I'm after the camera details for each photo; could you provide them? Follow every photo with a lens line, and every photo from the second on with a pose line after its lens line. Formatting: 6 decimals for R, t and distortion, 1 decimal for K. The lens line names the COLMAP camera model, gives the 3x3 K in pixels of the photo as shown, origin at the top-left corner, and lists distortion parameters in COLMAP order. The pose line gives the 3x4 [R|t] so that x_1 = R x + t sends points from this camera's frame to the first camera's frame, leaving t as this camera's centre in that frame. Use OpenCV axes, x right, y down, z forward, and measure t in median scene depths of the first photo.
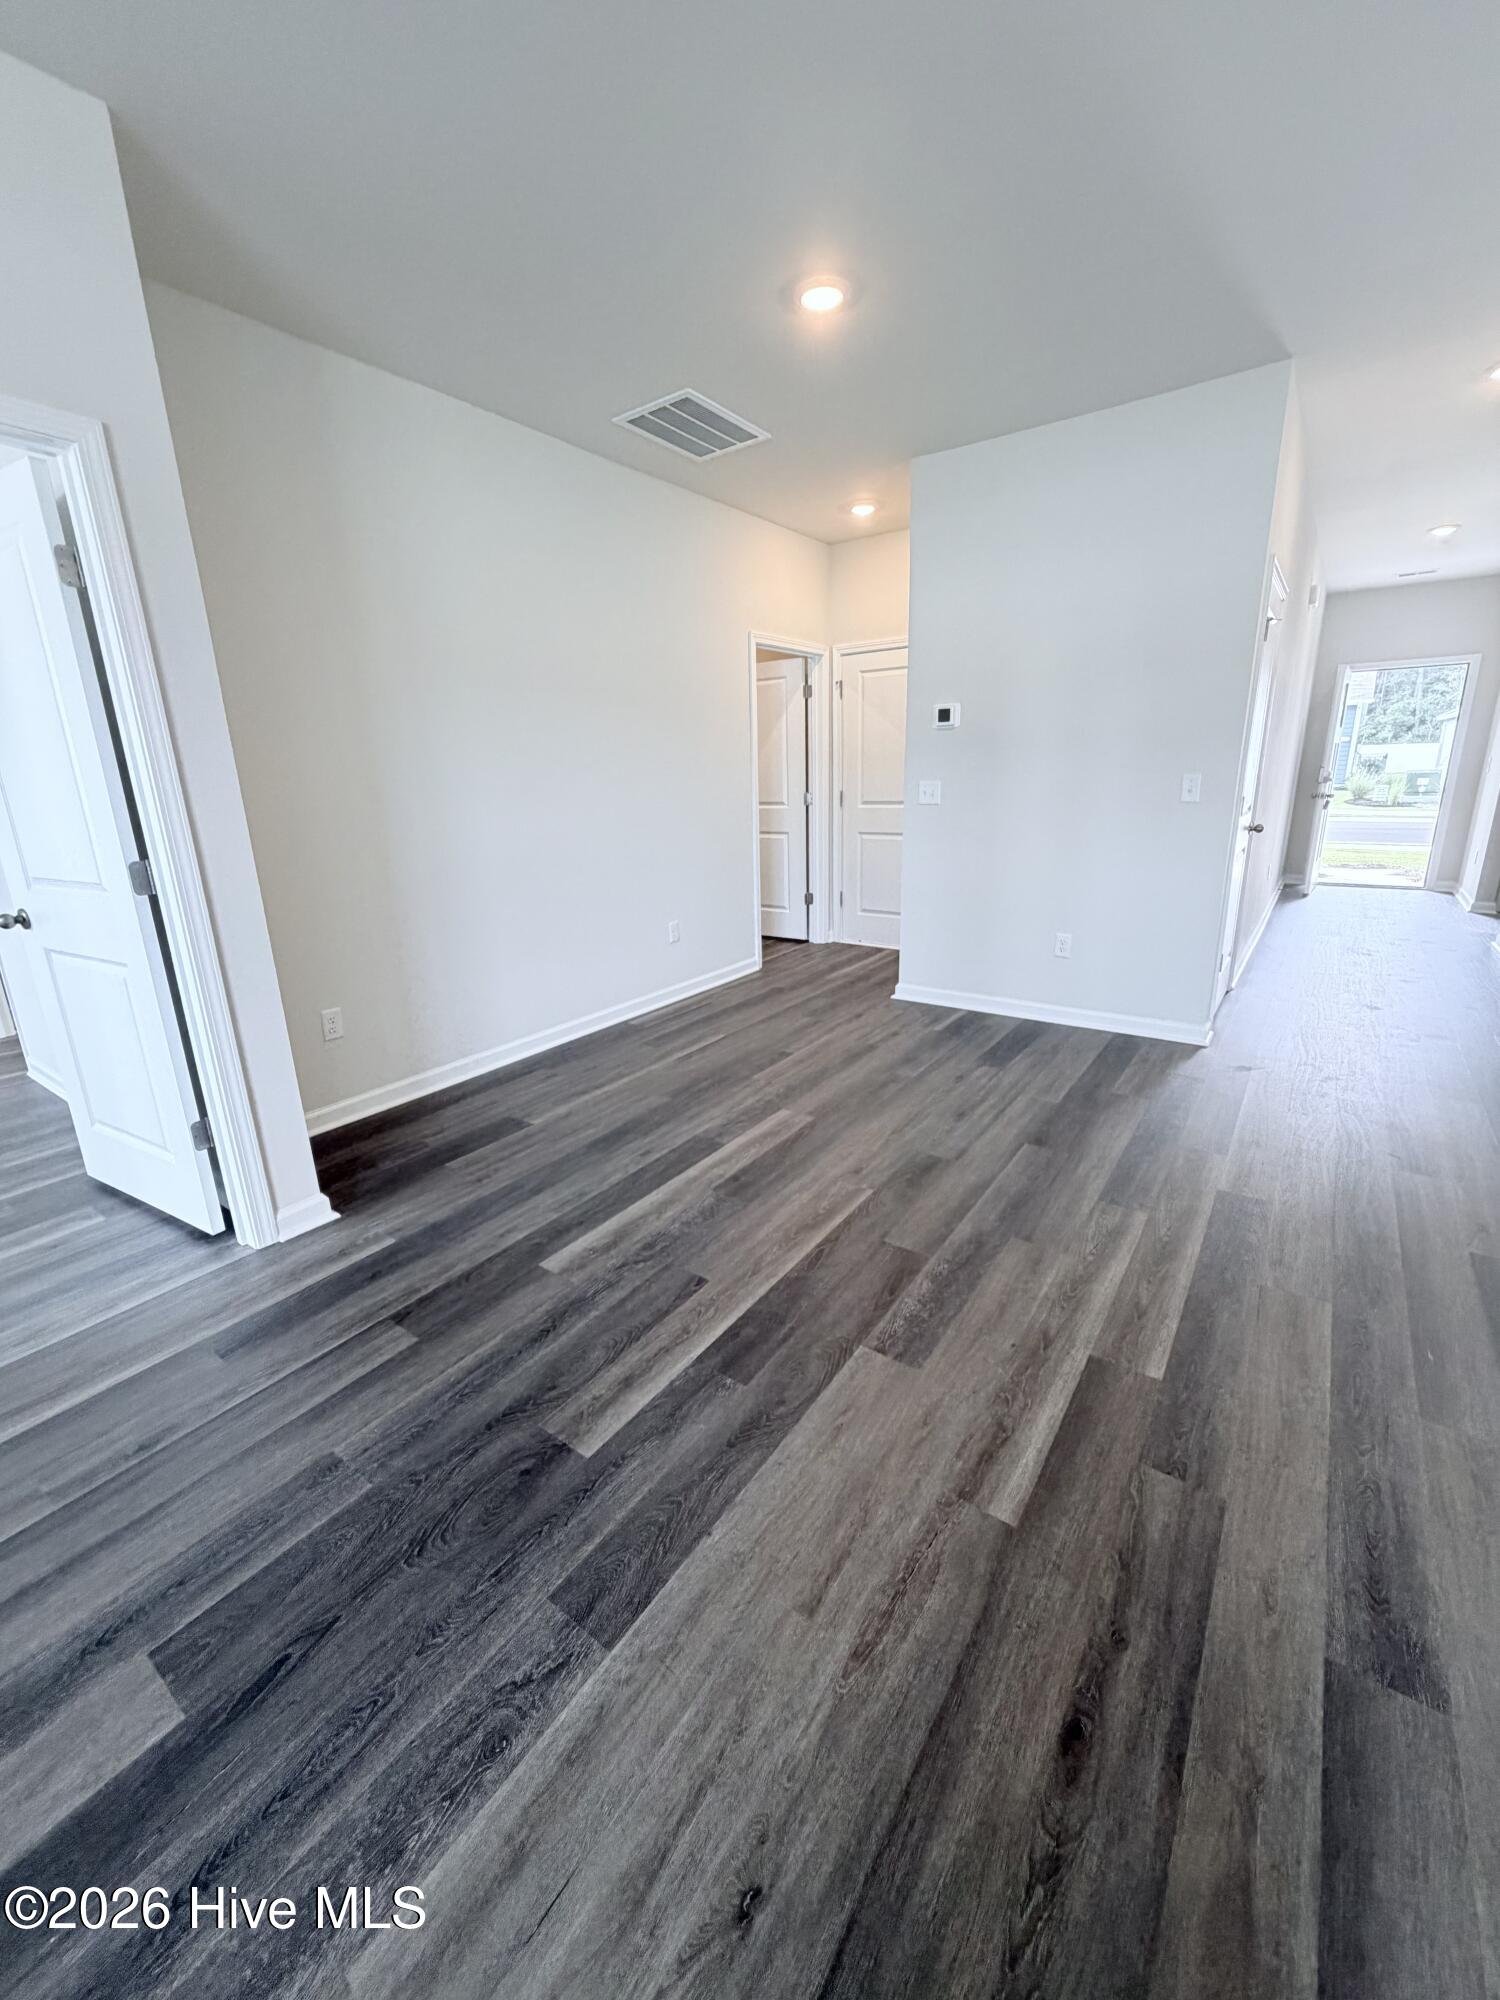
lens RADIAL K [[803.1, 0, 742.7], [0, 803.1, 992.9], [0, 0, 1]] dist [-0.000736, 0.000448]
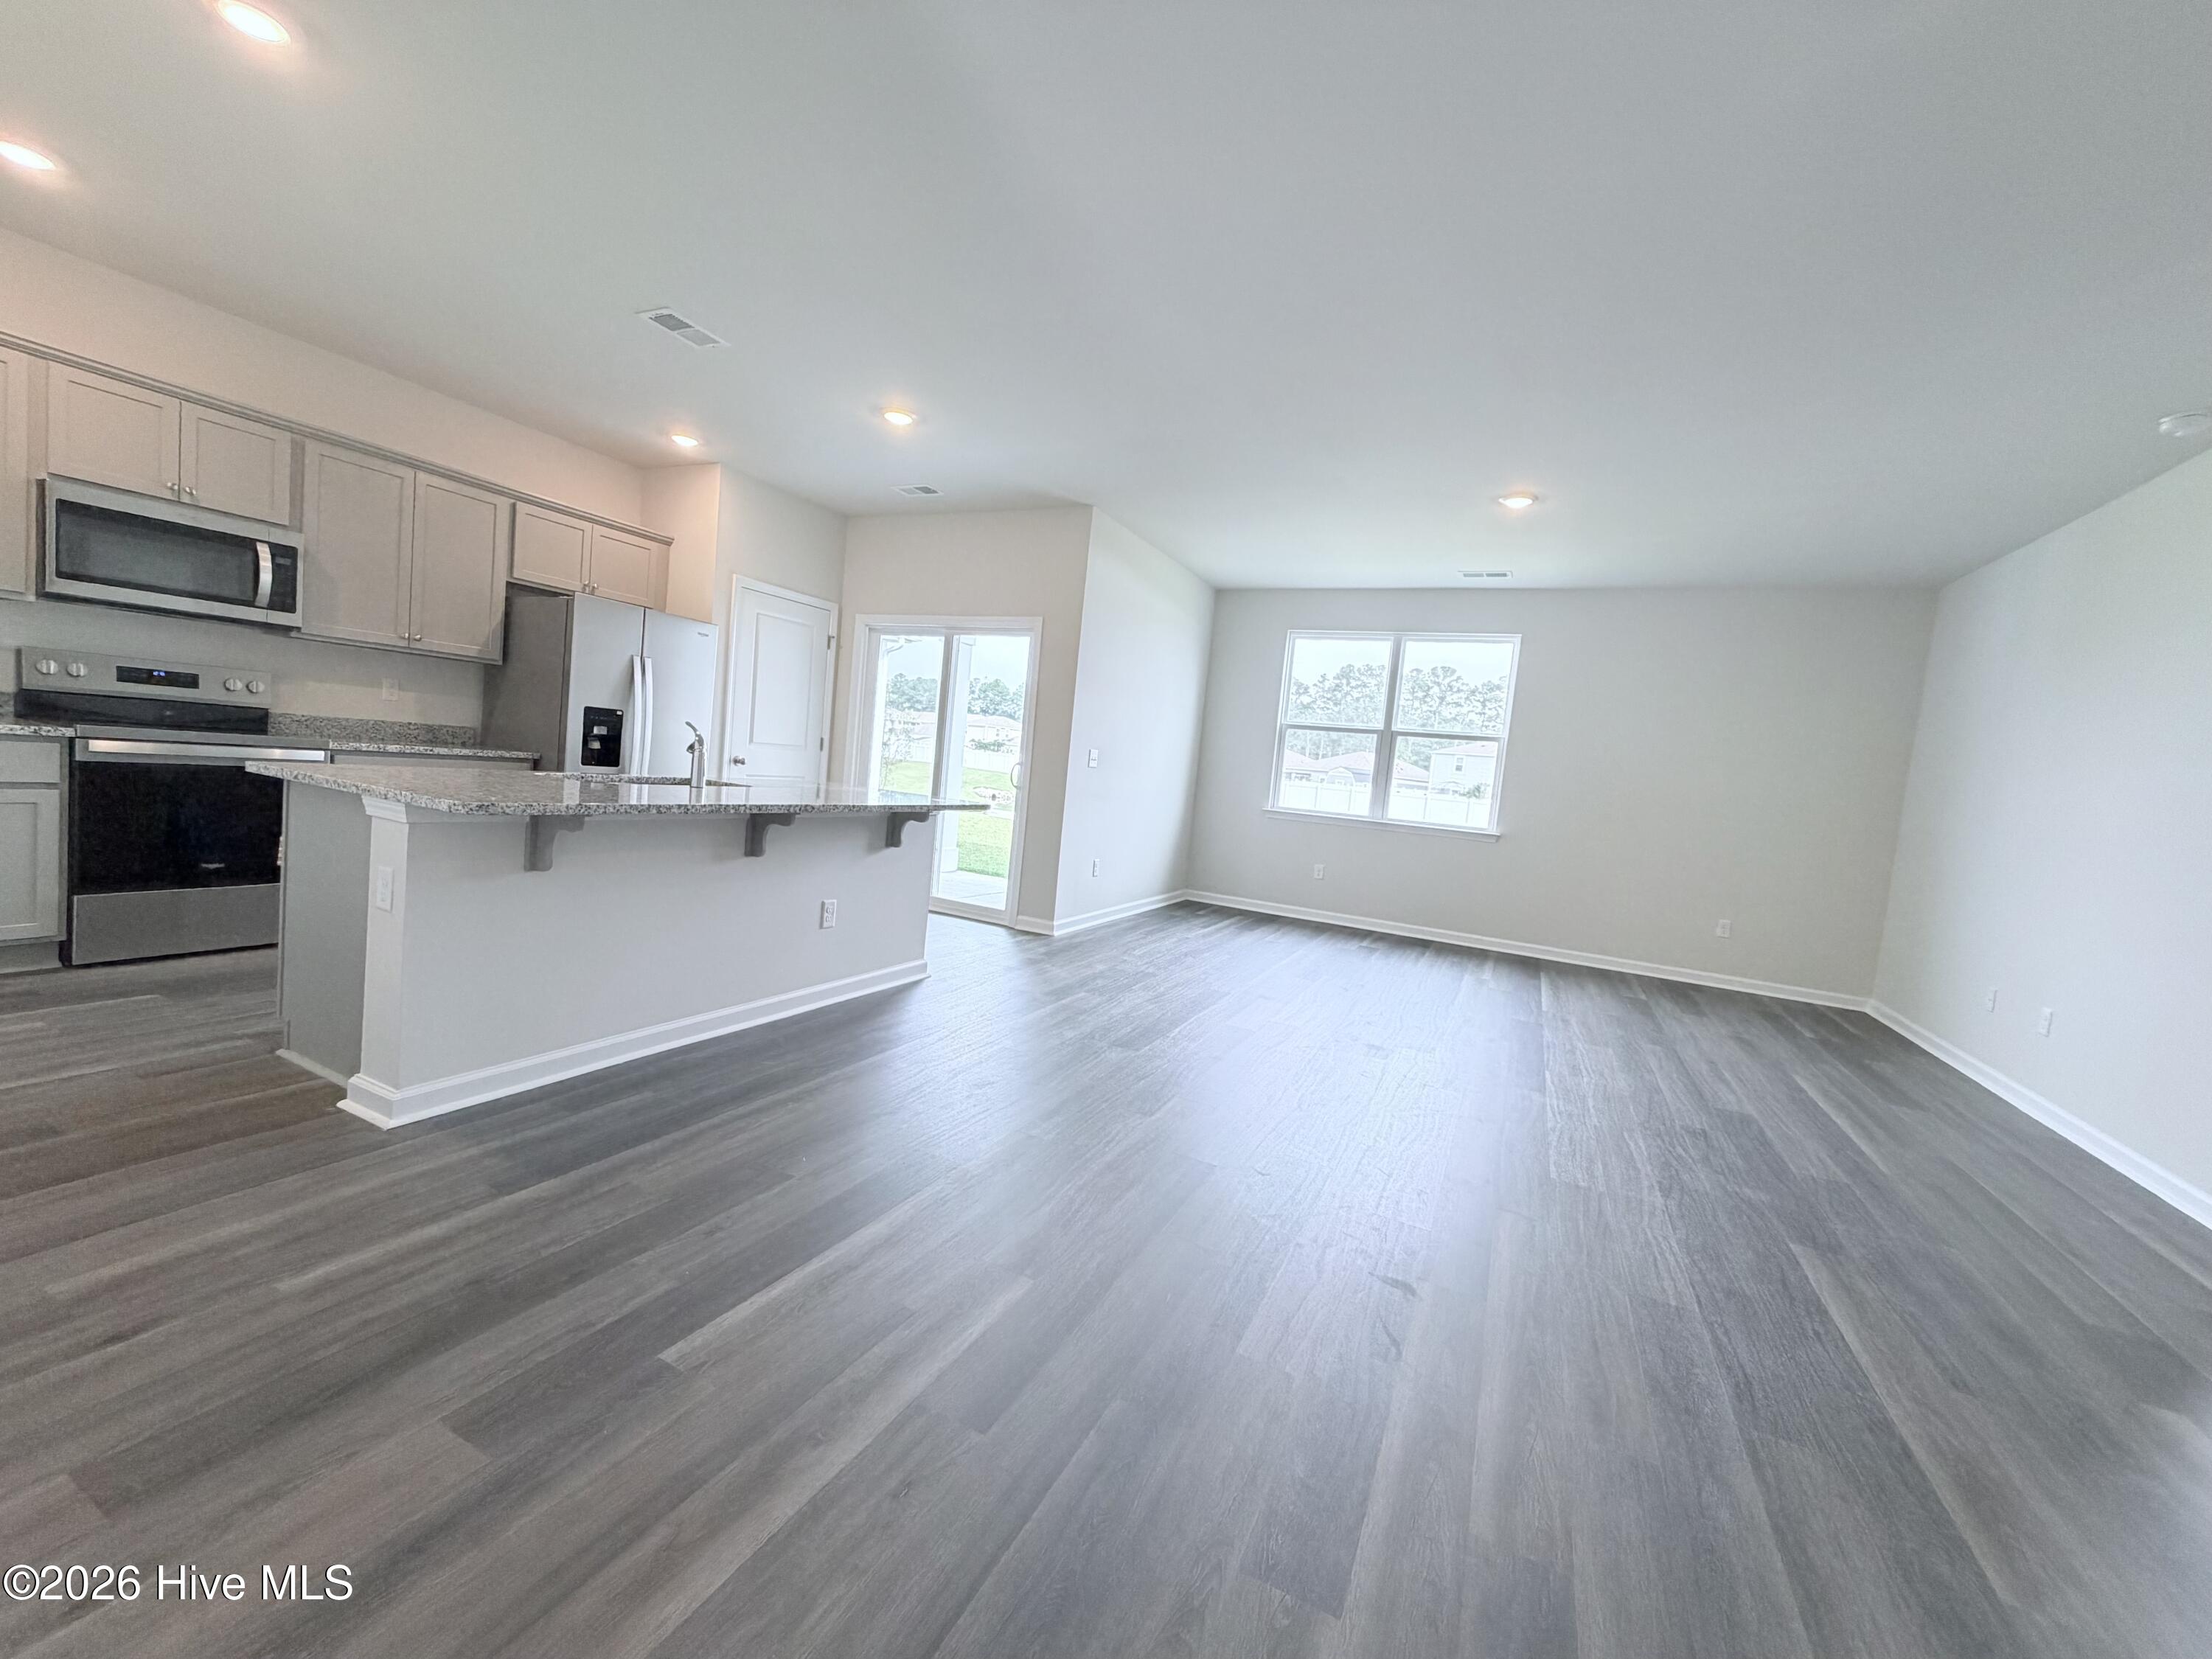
lens RADIAL K [[888.2, 0, 1097.4], [0, 888.2, 819.2], [0, 0, 1]] dist [-0.000736, 0.000448]
pose [[-0.983107, -0.059405, -0.173126, 0.884783], [-0.115635, 0.934778, 0.335885, -0.332388], [0.141881, 0.350230, -0.925856, 1.359192]]
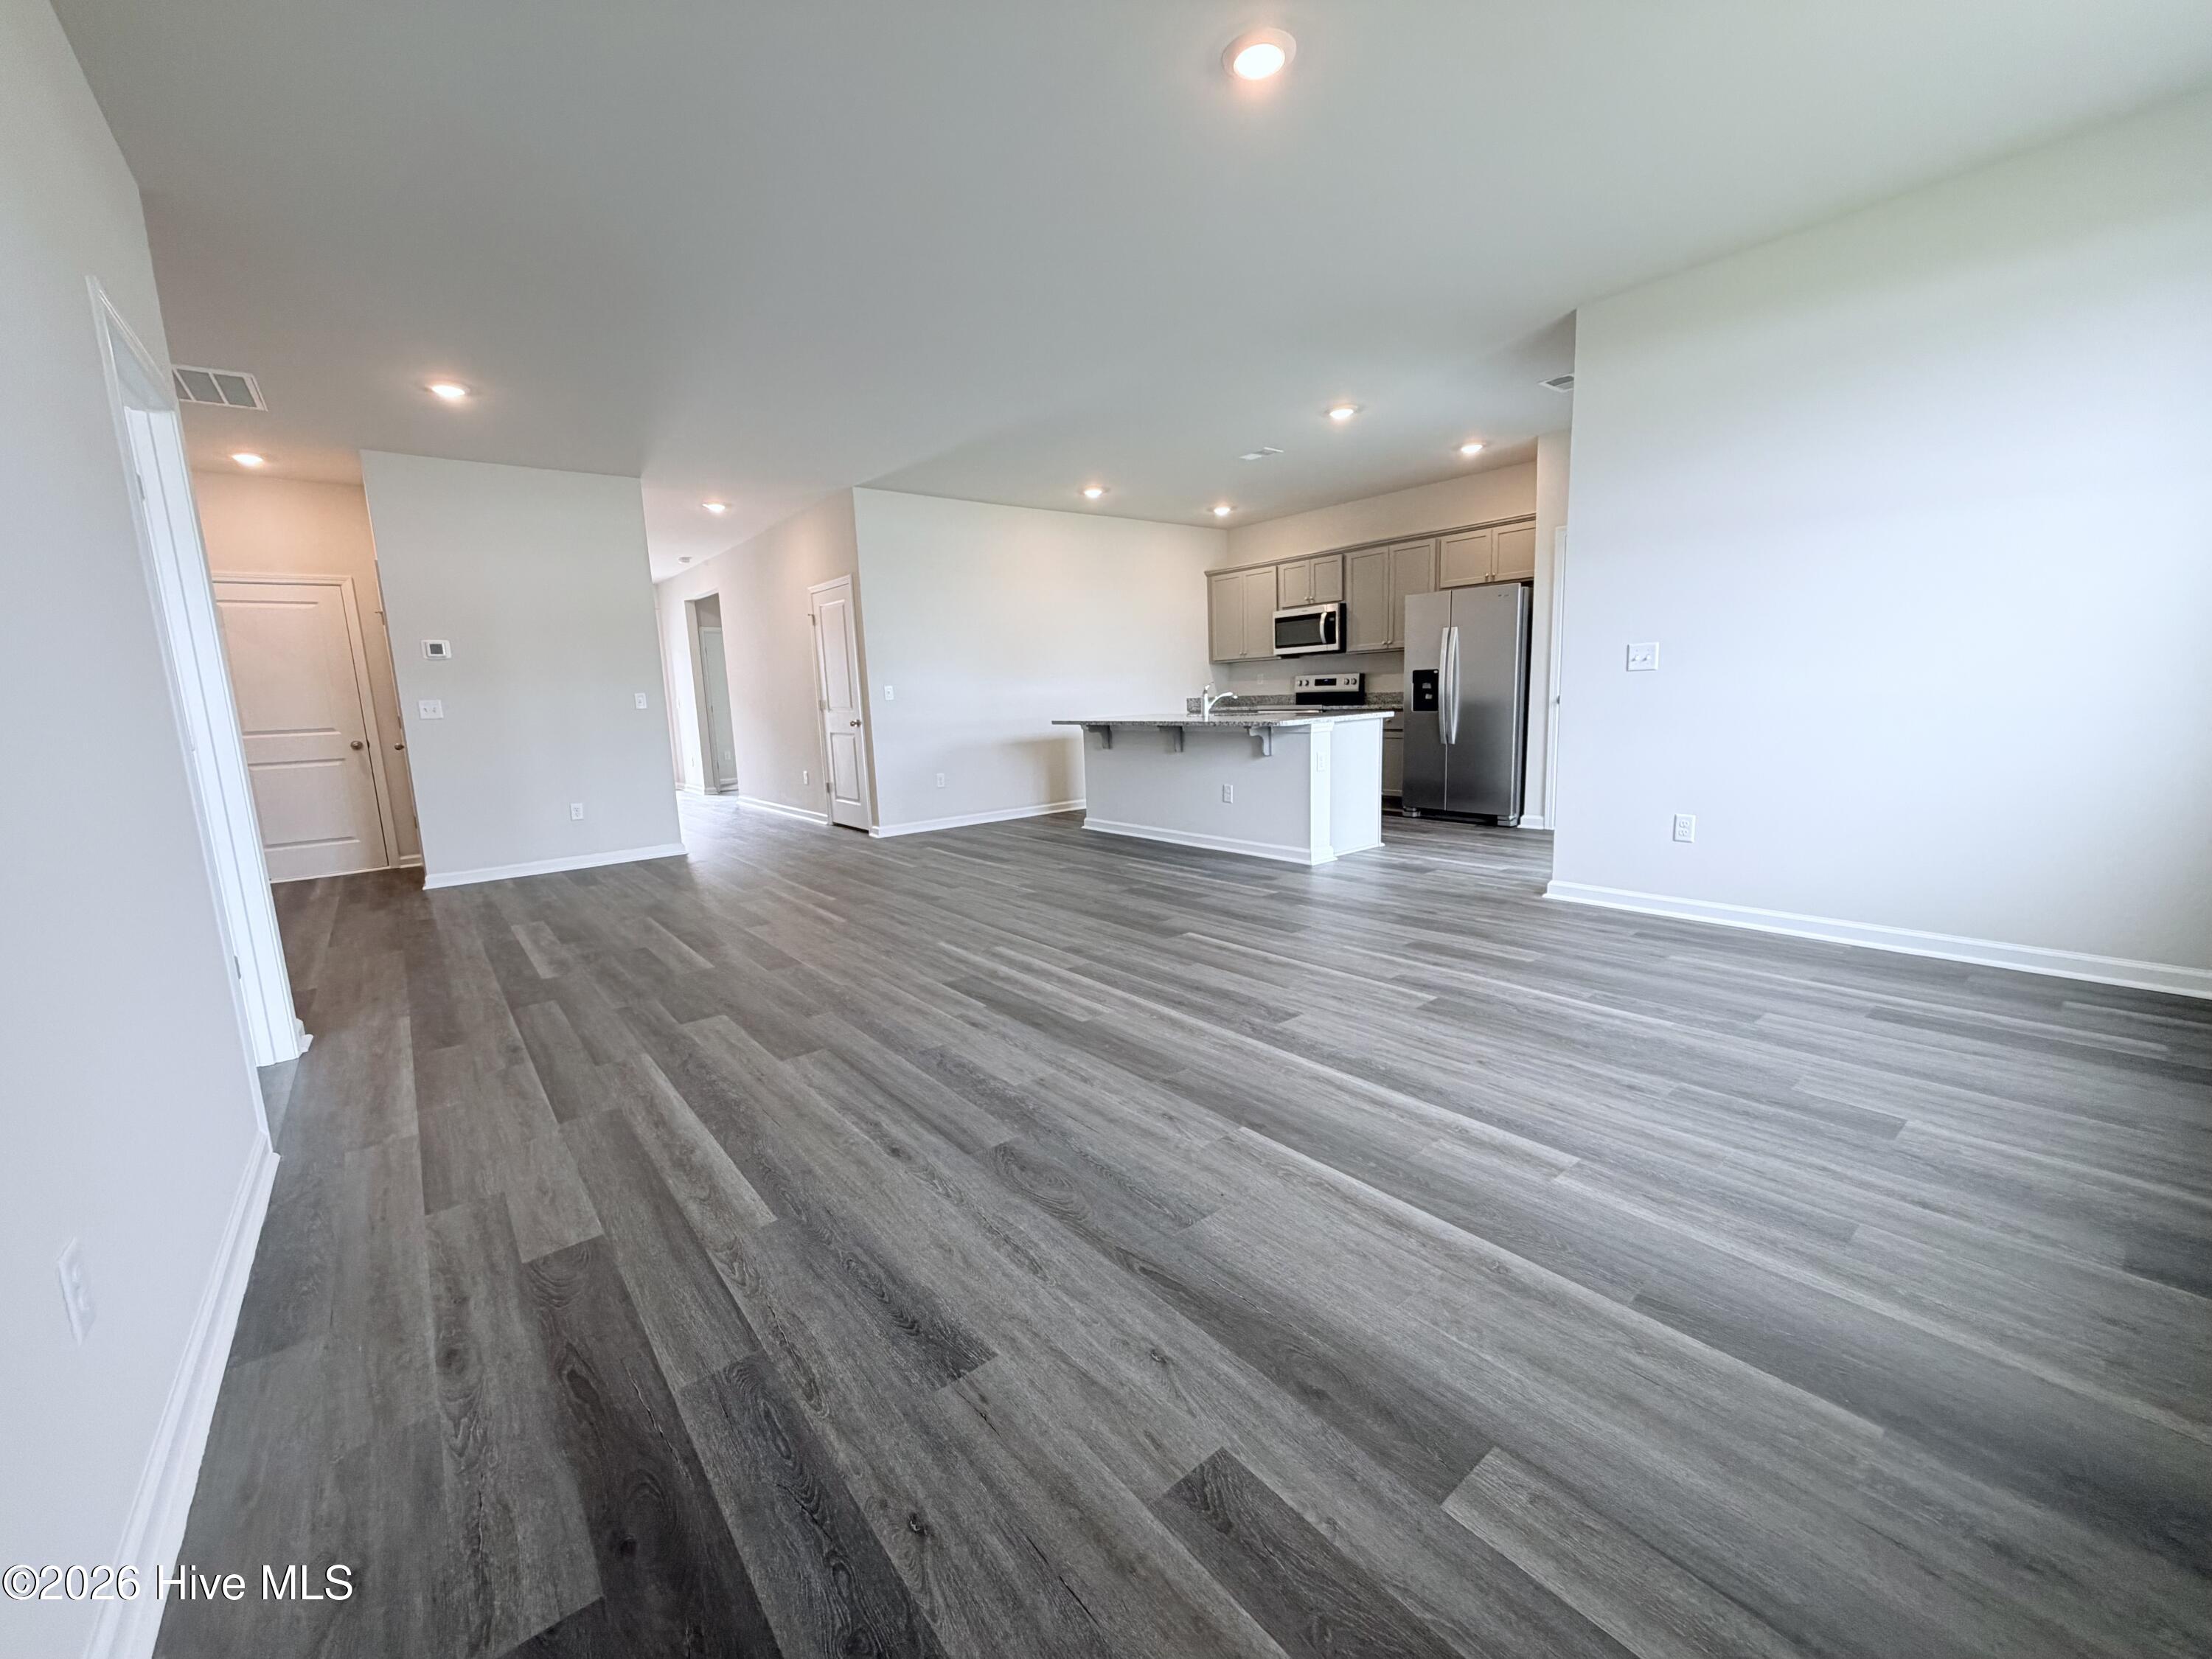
lens RADIAL K [[888.2, 0, 1097.4], [0, 888.2, 819.2], [0, 0, 1]] dist [-0.000736, 0.000448]
pose [[0.271445, -0.121759, 0.954721, -1.455588], [0.294756, 0.954818, 0.037966, 0.280898], [-0.916208, 0.271104, 0.295070, -0.509782]]
